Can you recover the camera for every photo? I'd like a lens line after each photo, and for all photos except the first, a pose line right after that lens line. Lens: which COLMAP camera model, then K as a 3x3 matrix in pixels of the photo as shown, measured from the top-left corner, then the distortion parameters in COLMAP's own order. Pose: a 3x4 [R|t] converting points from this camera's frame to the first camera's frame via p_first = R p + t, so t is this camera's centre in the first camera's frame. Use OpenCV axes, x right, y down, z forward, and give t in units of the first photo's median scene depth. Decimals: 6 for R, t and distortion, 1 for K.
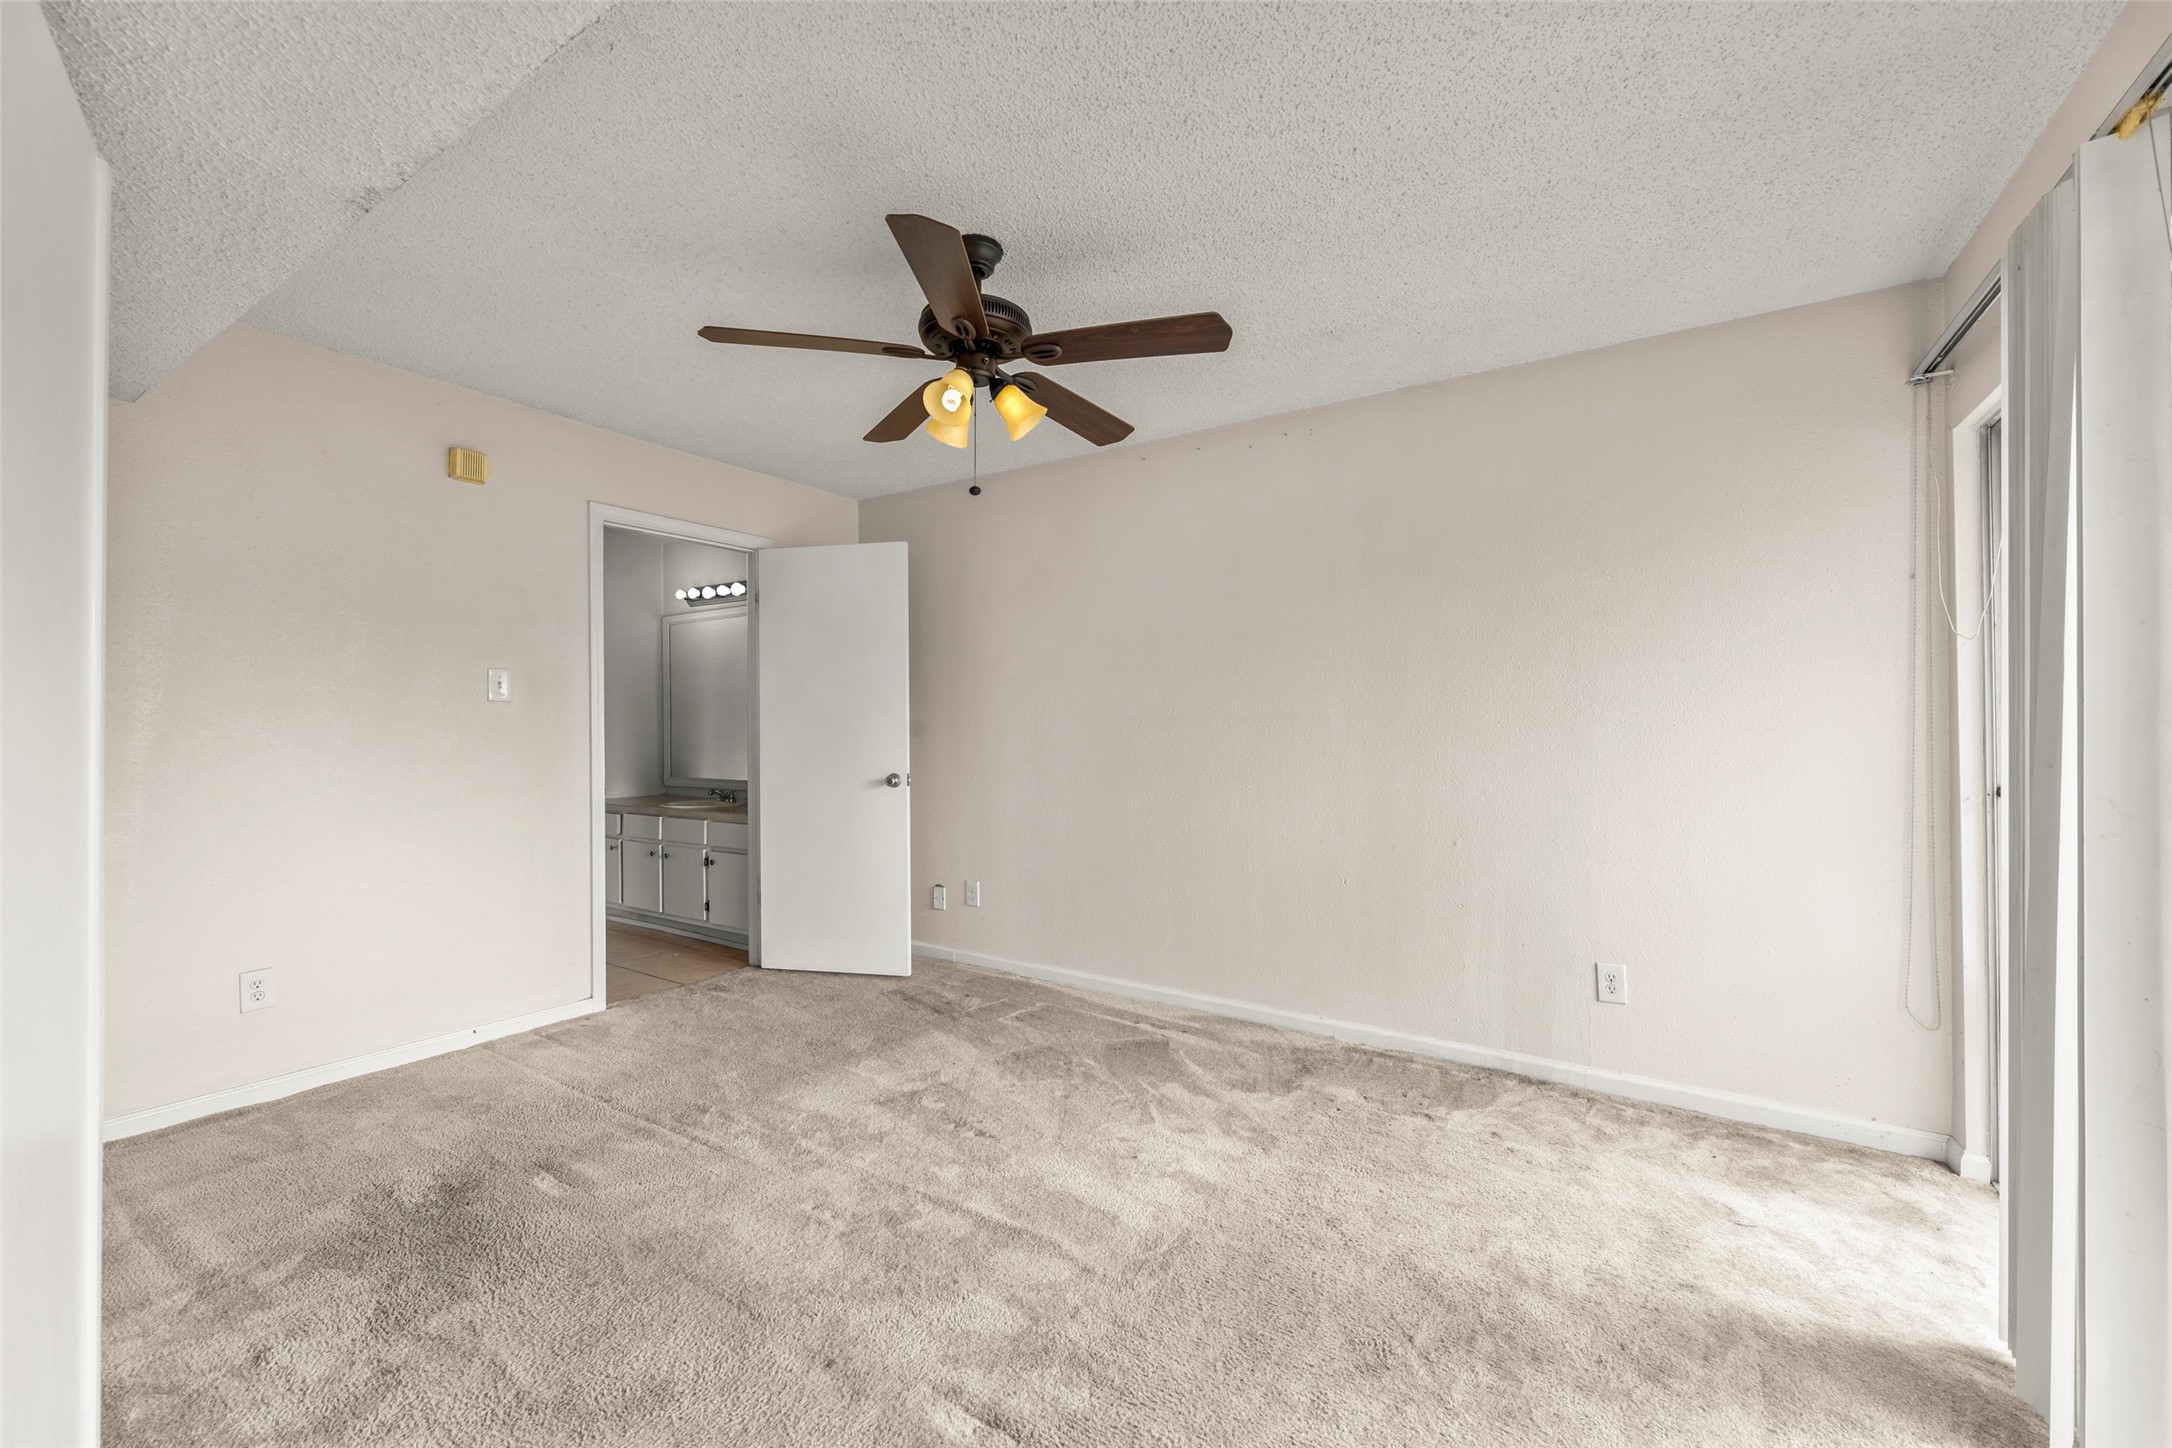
lens RADIAL K [[876.6, 0, 1069.3], [0, 876.6, 727.5], [0, 0, 1]] dist [0.001240, -0.000616]
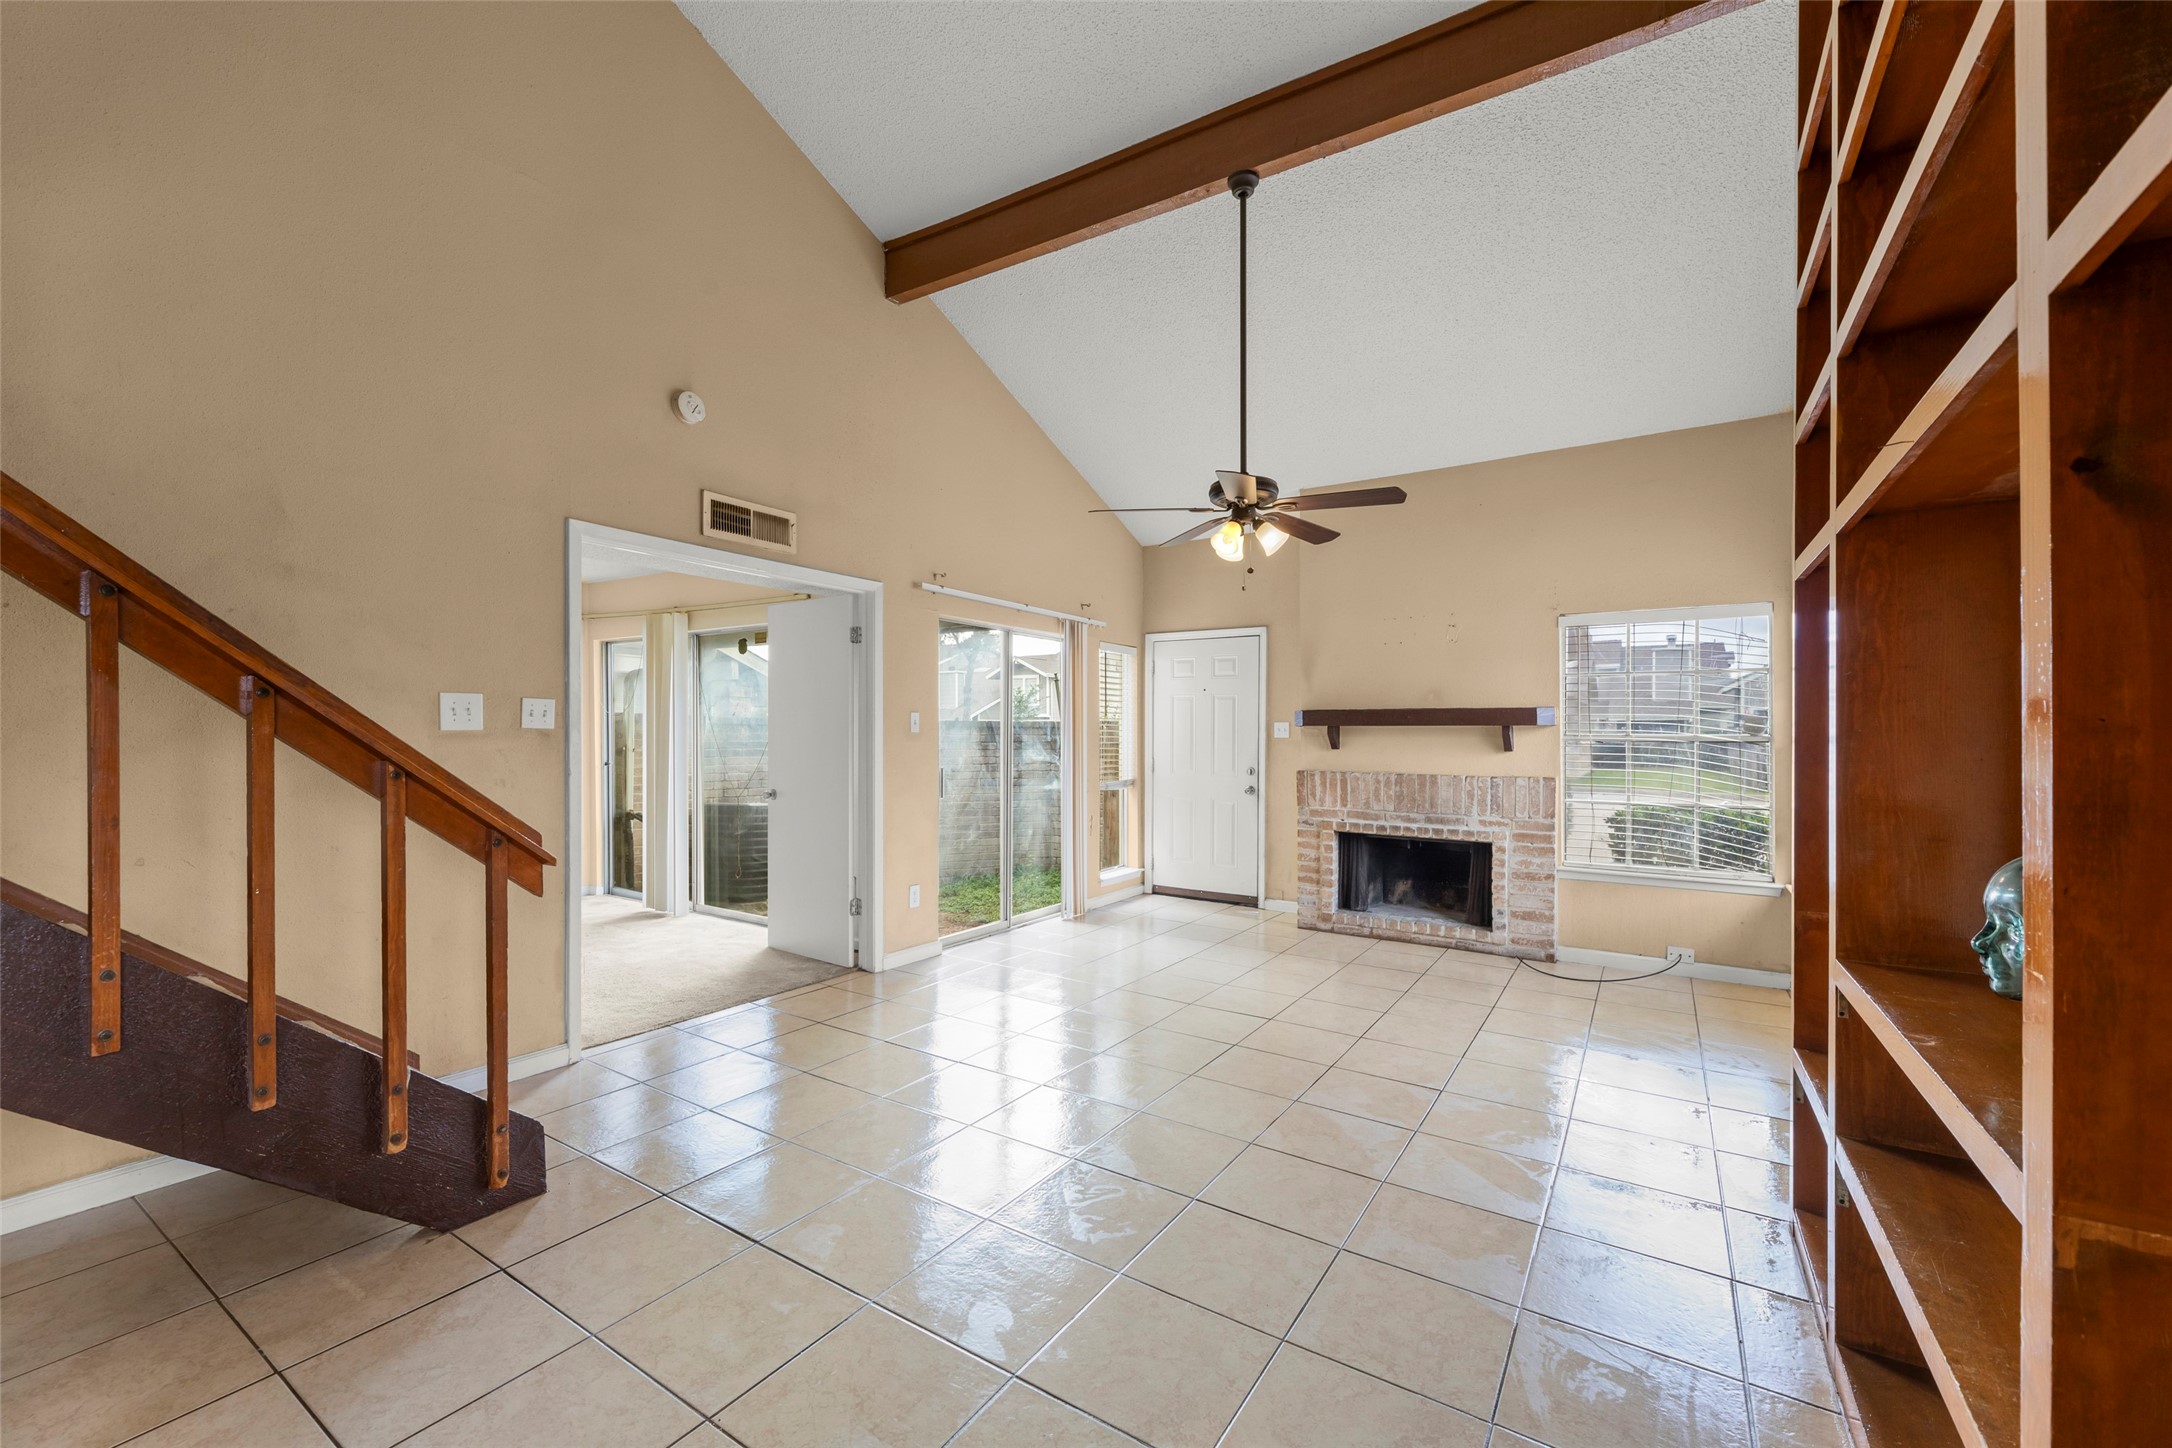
lens RADIAL K [[876.6, 0, 1079.1], [0, 876.6, 736.6], [0, 0, 1]] dist [0.001240, -0.000616]
pose [[-0.021300, -0.002503, 0.999770, -1.390877], [-0.003987, 0.999989, 0.002419, -0.025862], [-0.999765, -0.003934, -0.021310, -0.399241]]
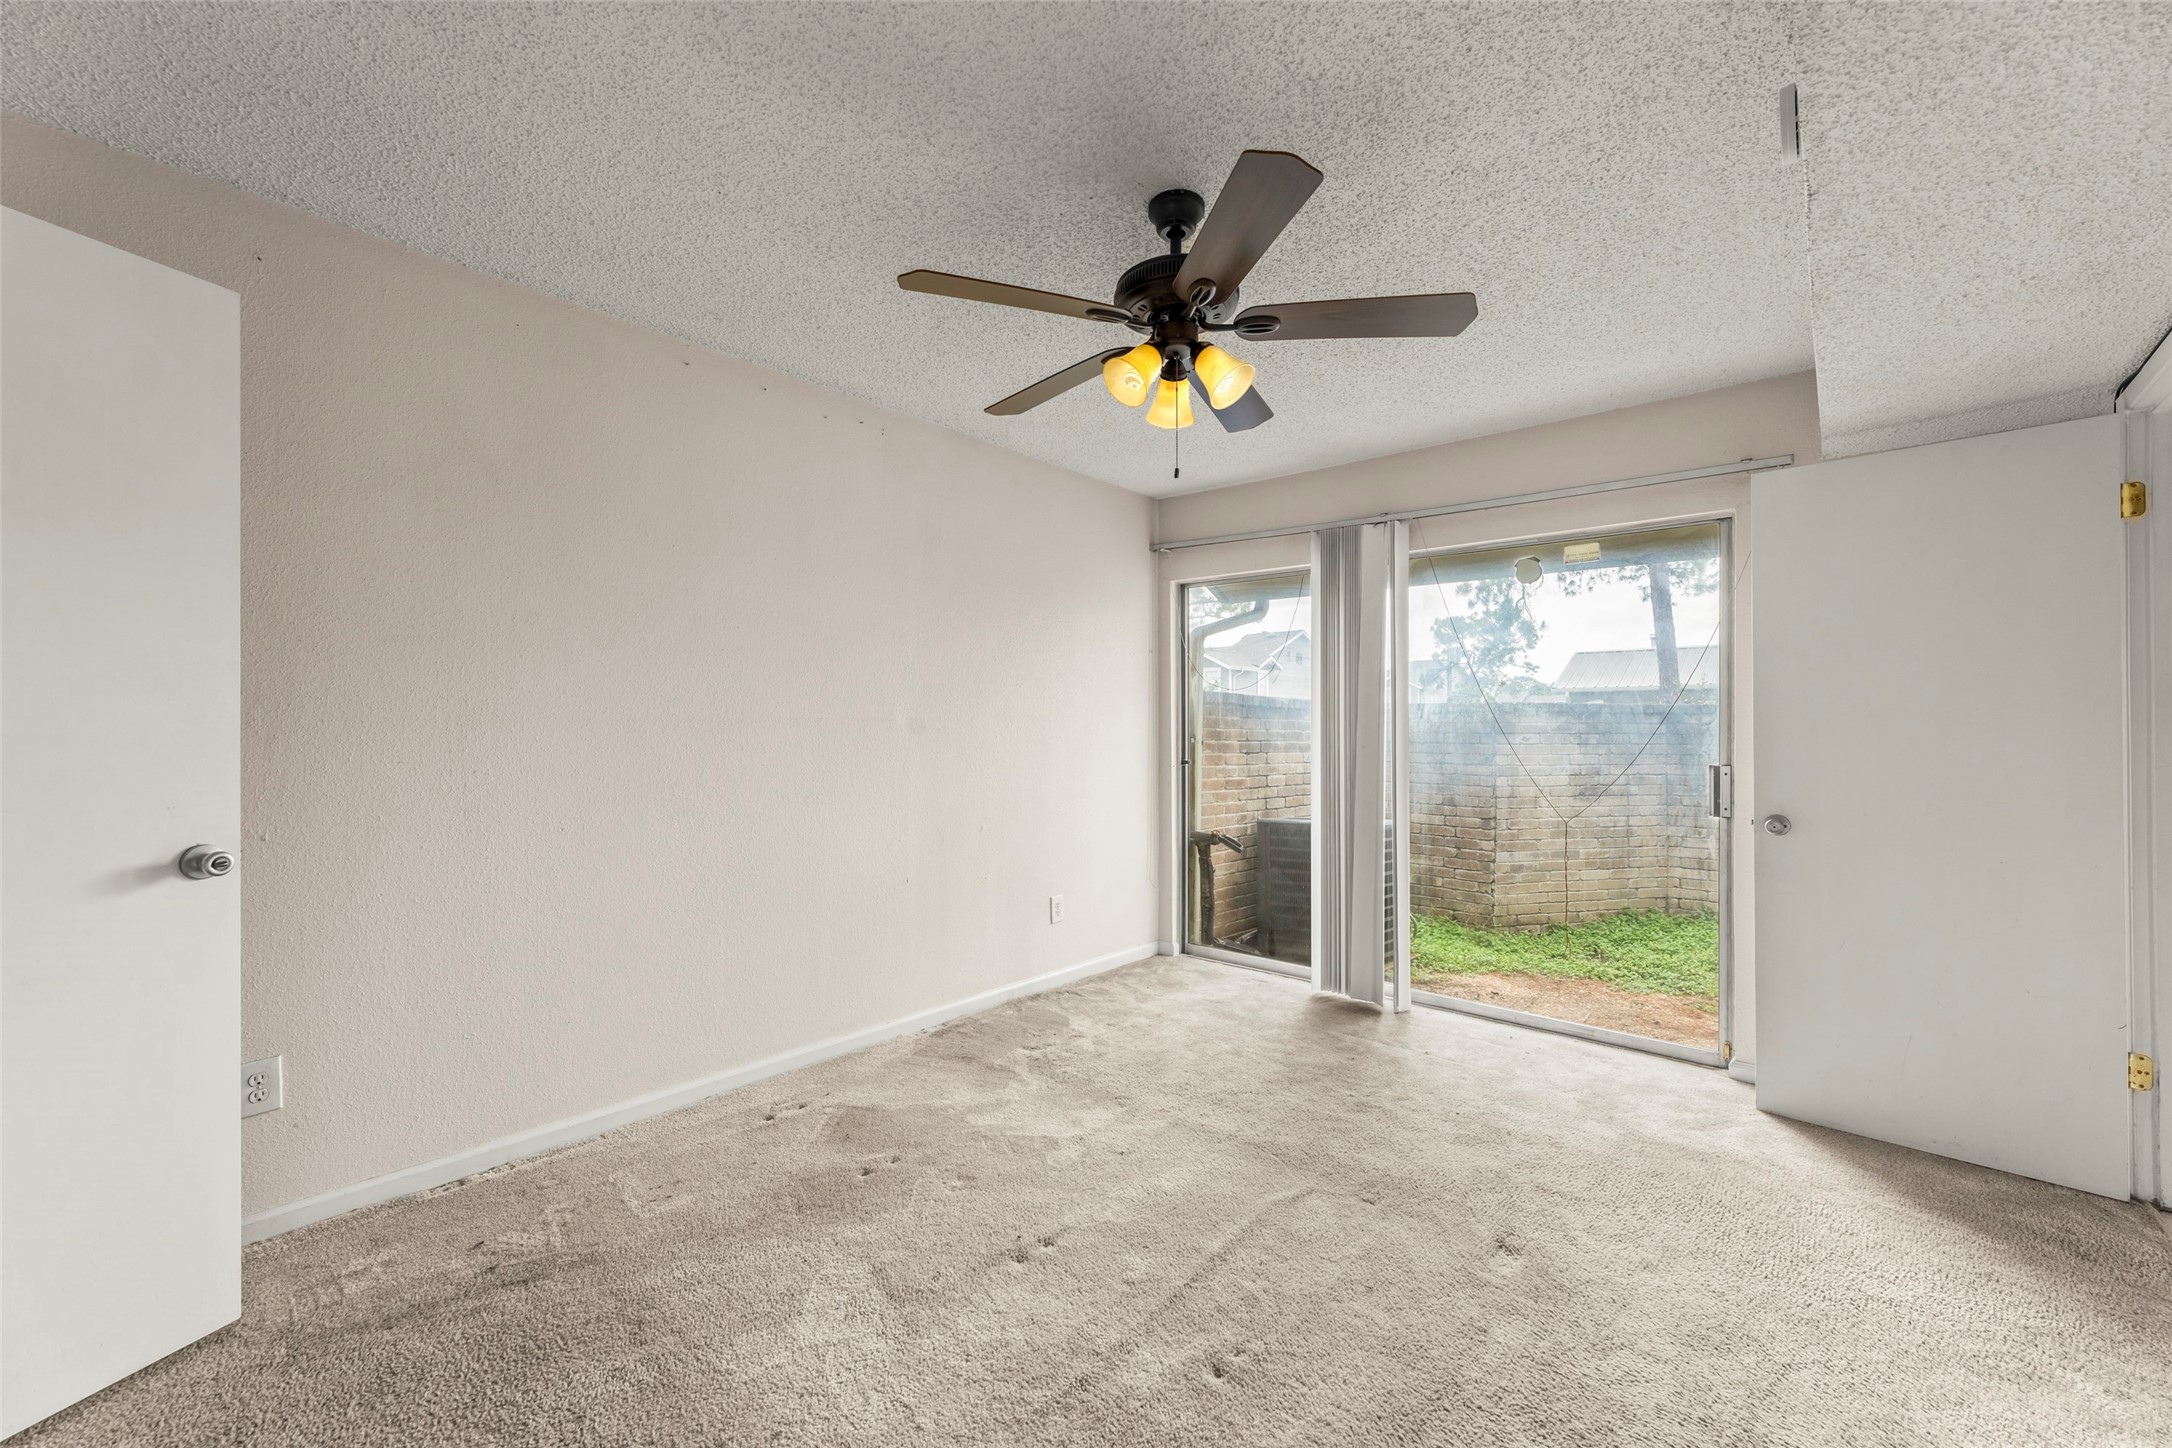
lens RADIAL K [[876.6, 0, 1086.2], [0, 876.6, 716.9], [0, 0, 1]] dist [0.001240, -0.000616]
pose [[0.113942, 0.015853, 0.993361, -0.710882], [-0.003801, 0.999872, -0.015521, -0.003577], [-0.993480, -0.002008, 0.113987, 0.683326]]
